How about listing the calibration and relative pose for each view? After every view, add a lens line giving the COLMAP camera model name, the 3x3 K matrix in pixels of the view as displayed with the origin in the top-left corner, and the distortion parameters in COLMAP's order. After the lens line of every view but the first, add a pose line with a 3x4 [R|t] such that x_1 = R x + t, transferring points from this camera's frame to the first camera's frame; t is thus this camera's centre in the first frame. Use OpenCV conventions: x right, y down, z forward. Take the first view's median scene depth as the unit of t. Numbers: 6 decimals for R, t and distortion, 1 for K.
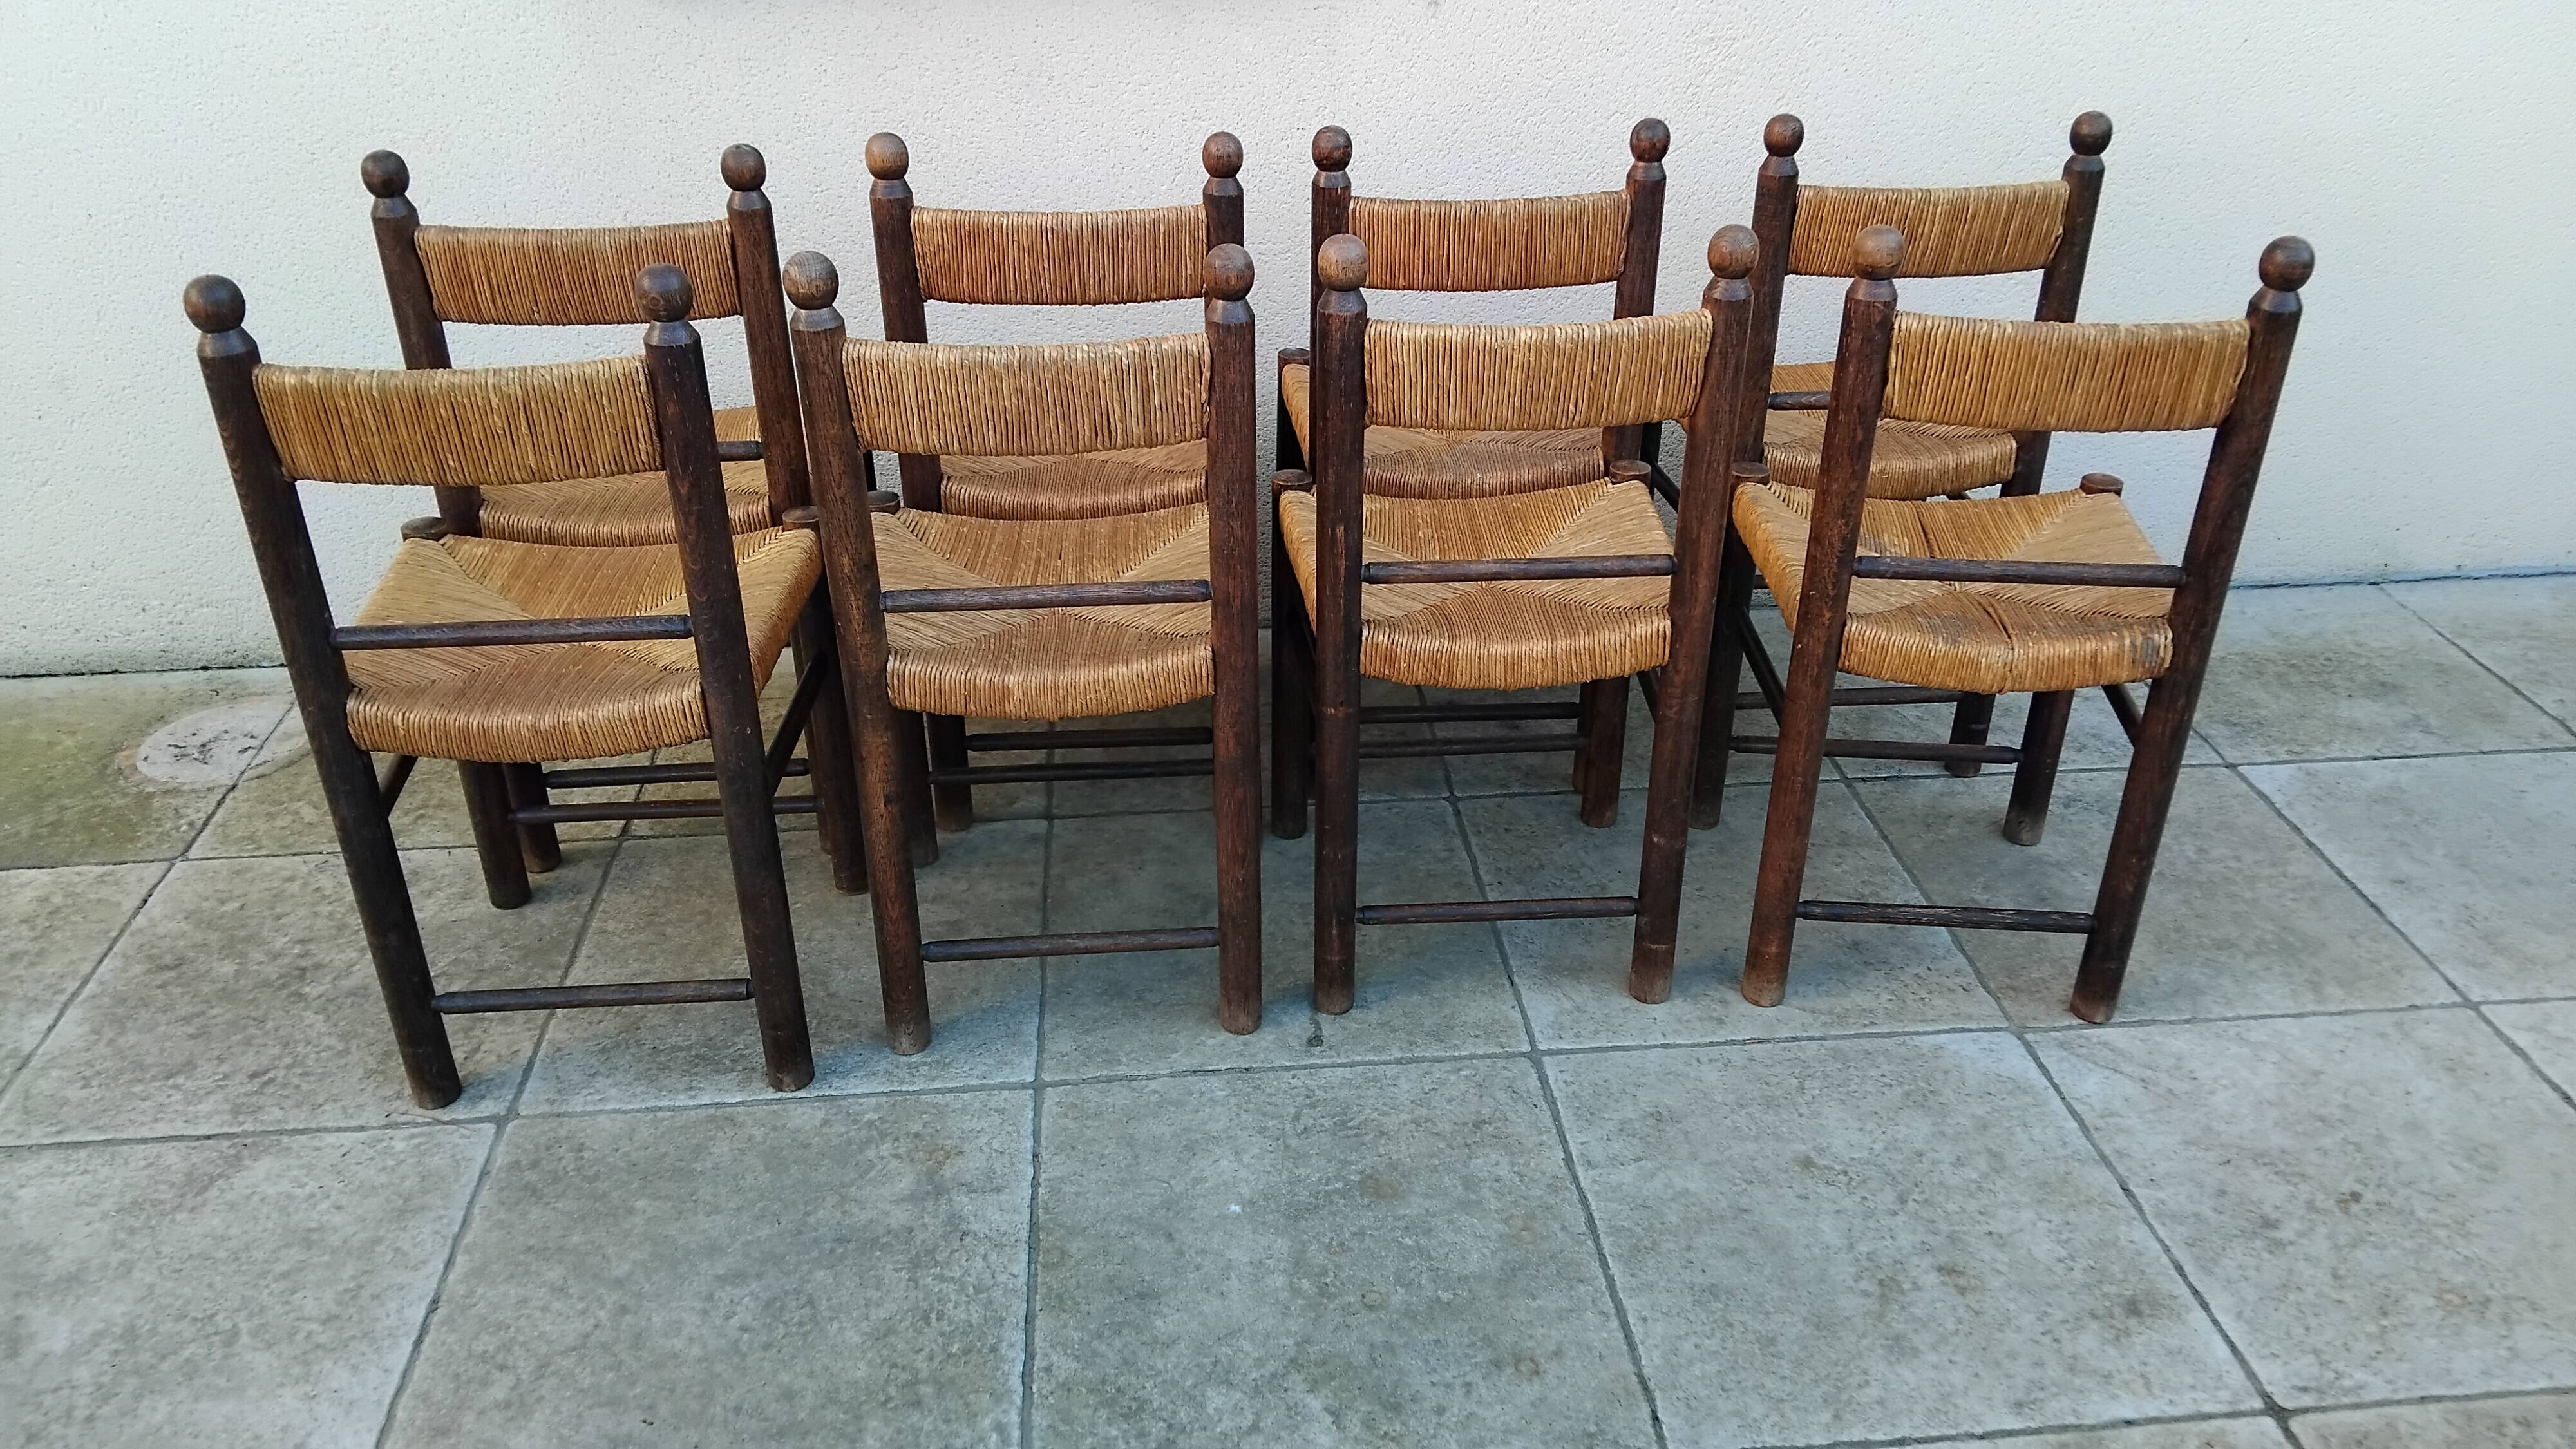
lens RADIAL K [[1896.0, 0, 1315.6], [0, 1896.0, 740.4], [0, 0, 1]] dist [0.078854, -0.139736]
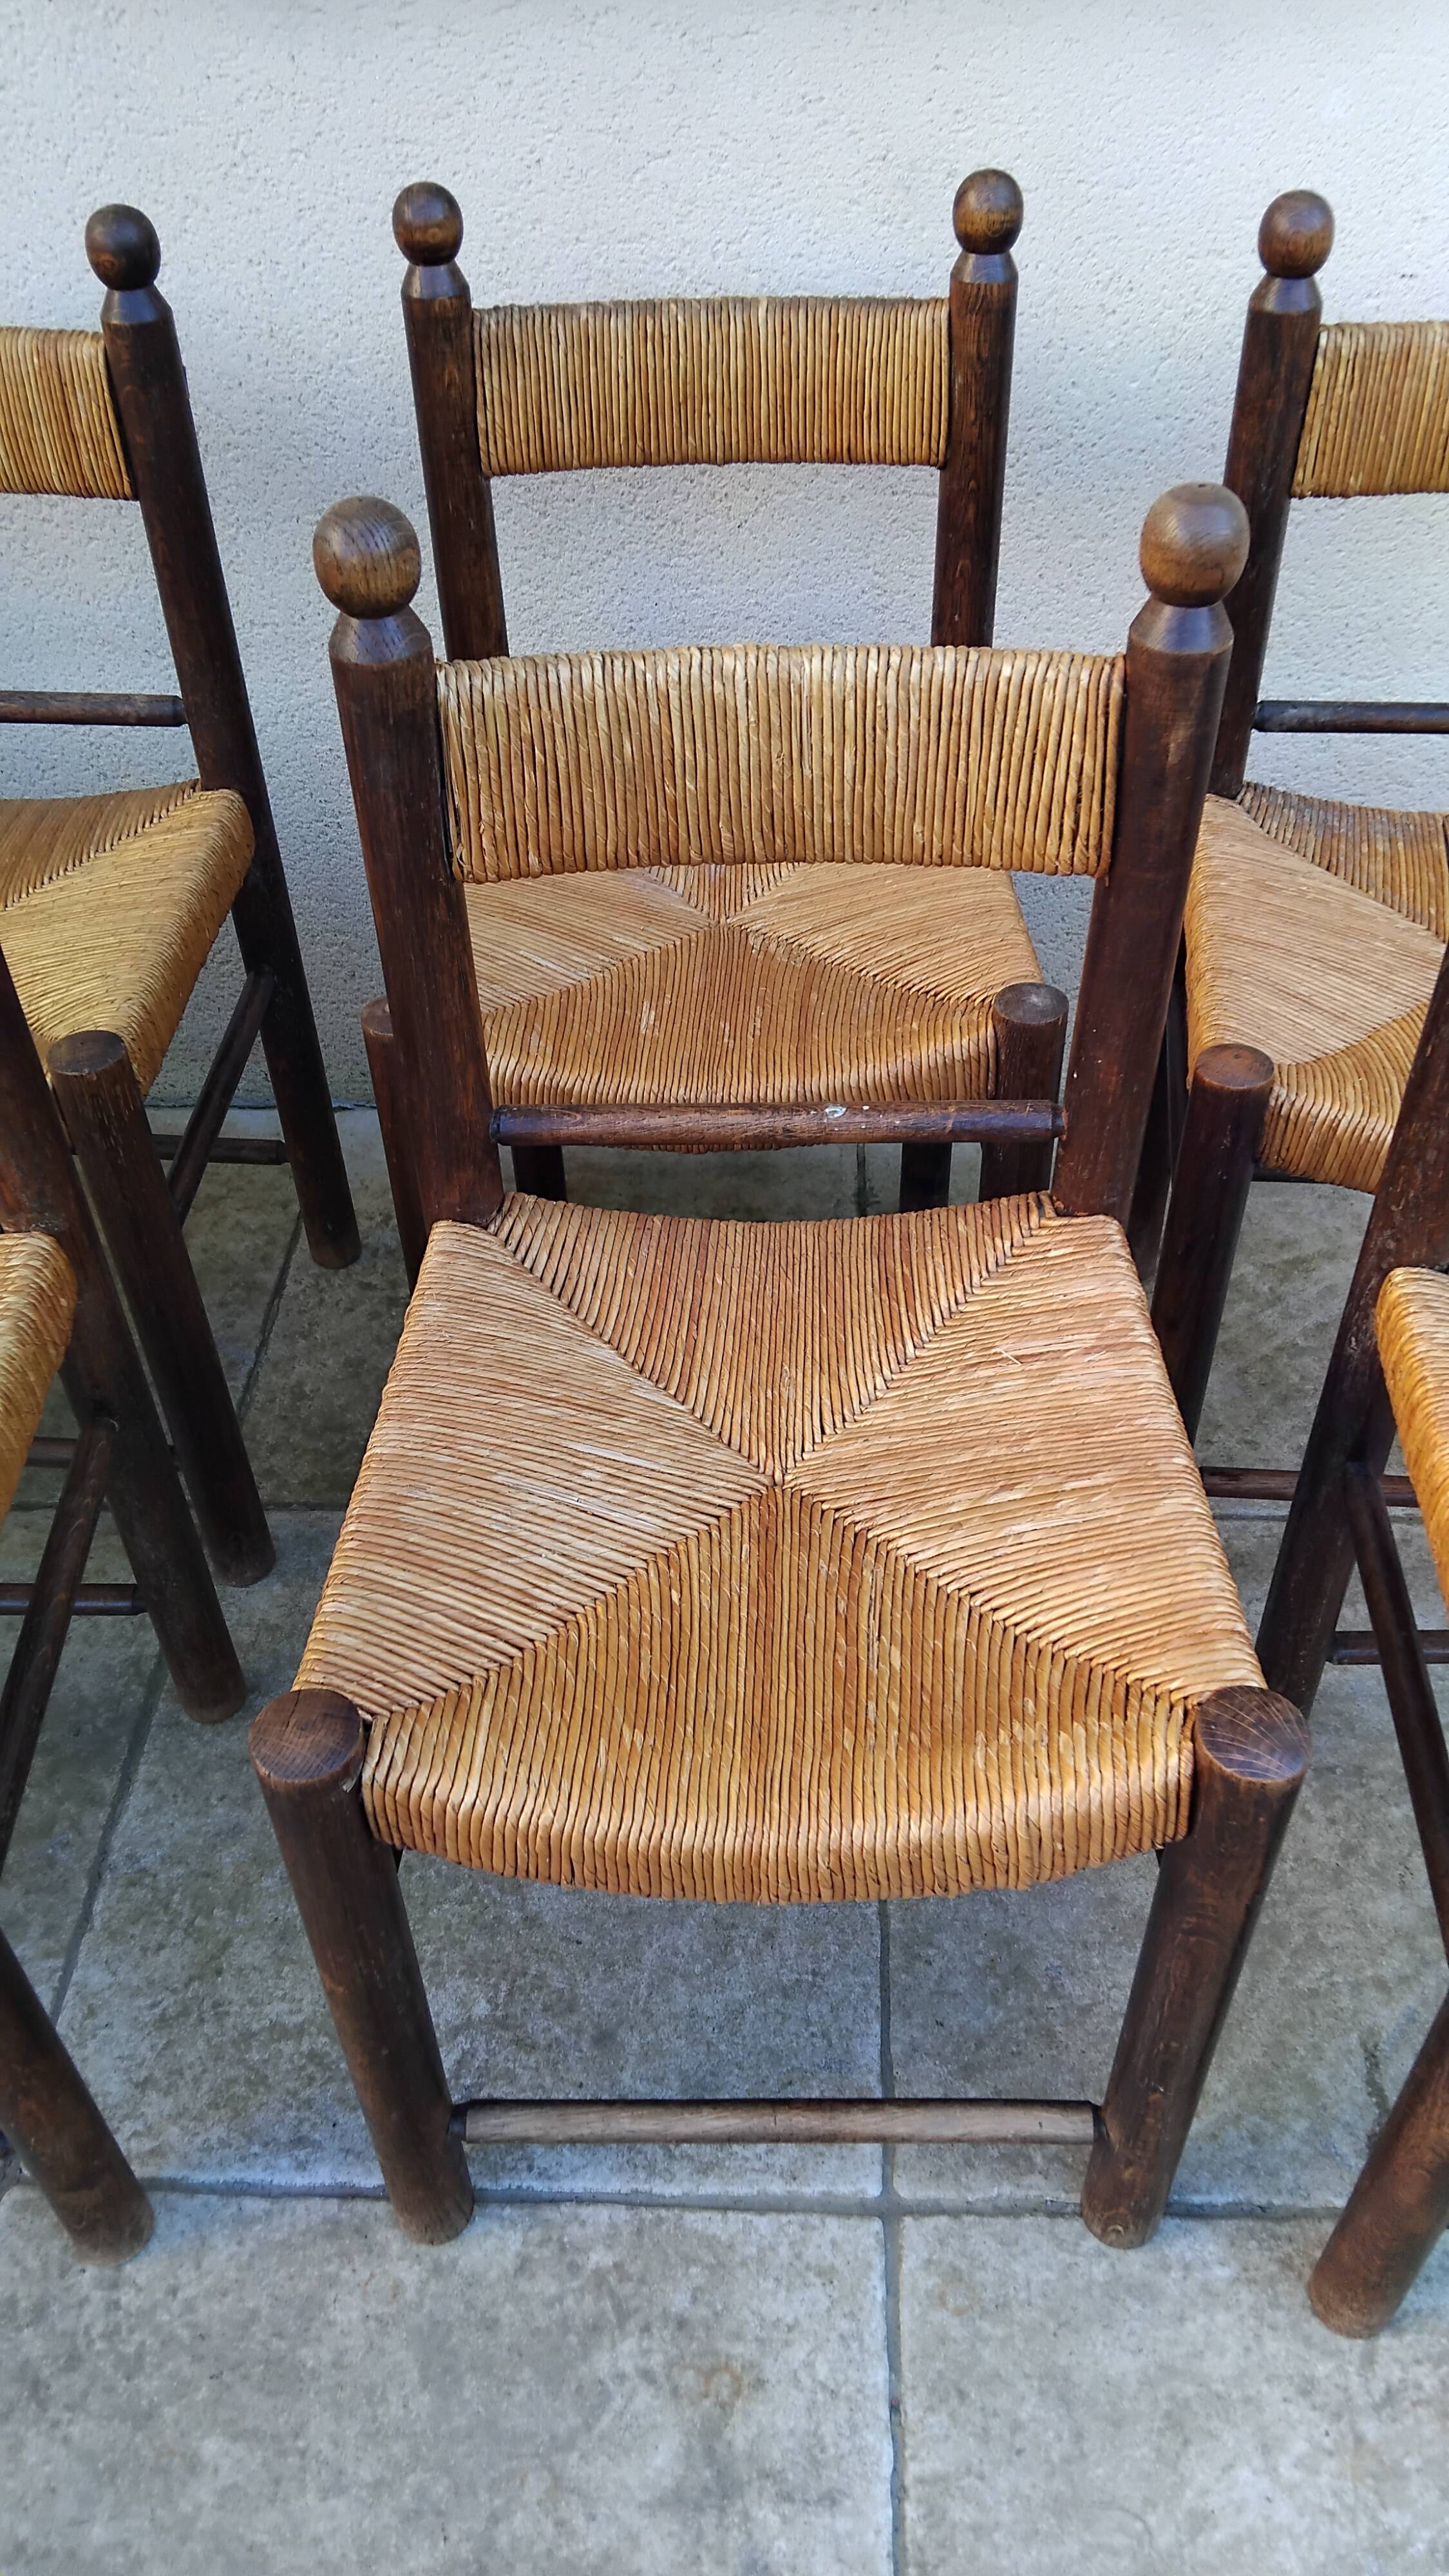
lens RADIAL K [[1896.0, 0, 740.7], [0, 1896.0, 1309.1], [0, 0, 1]] dist [0.078854, -0.139736]
pose [[0.990831, 0.072432, -0.114052, -0.151289], [-0.042706, 0.968776, 0.244233, -0.223512], [0.128181, -0.237123, 0.962986, 0.536930]]
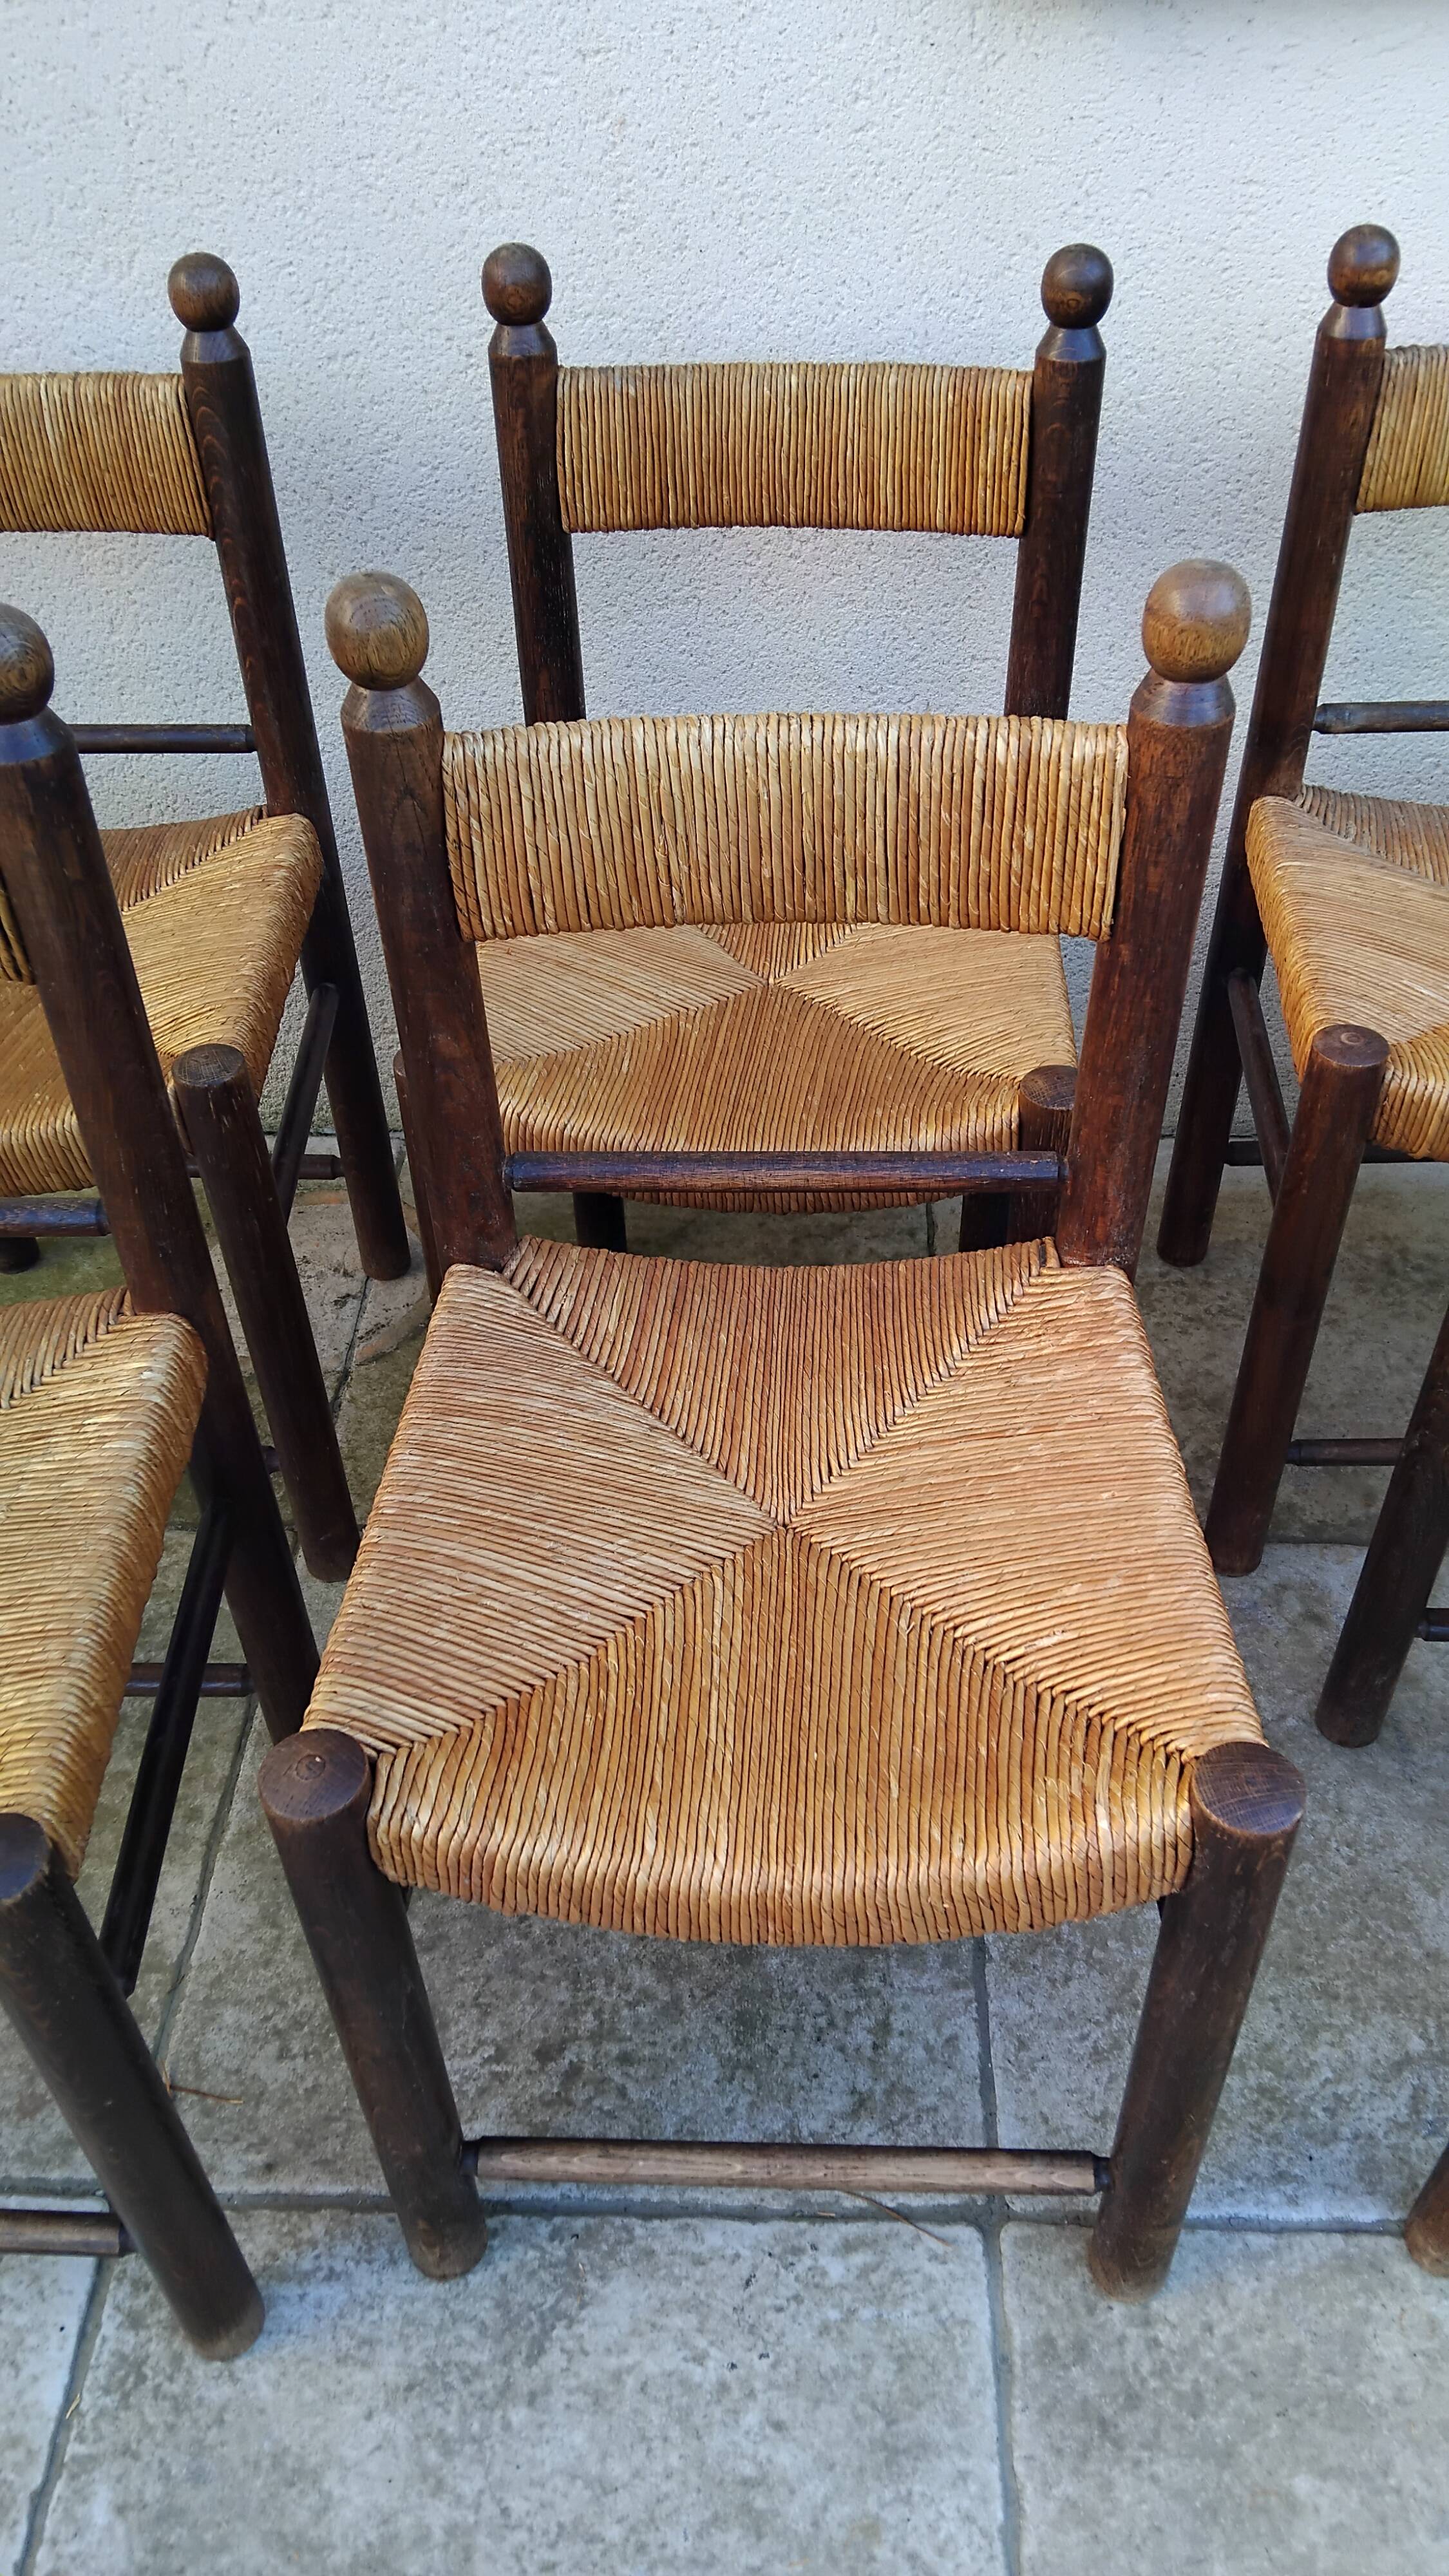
lens RADIAL K [[1896.0, 0, 728.5], [0, 1896.0, 1306.9], [0, 0, 1]] dist [0.078854, -0.139736]
pose [[0.989547, 0.072034, -0.124931, -0.459720], [-0.041646, 0.972144, 0.230655, -0.212985], [0.138066, -0.223041, 0.964982, 0.493954]]
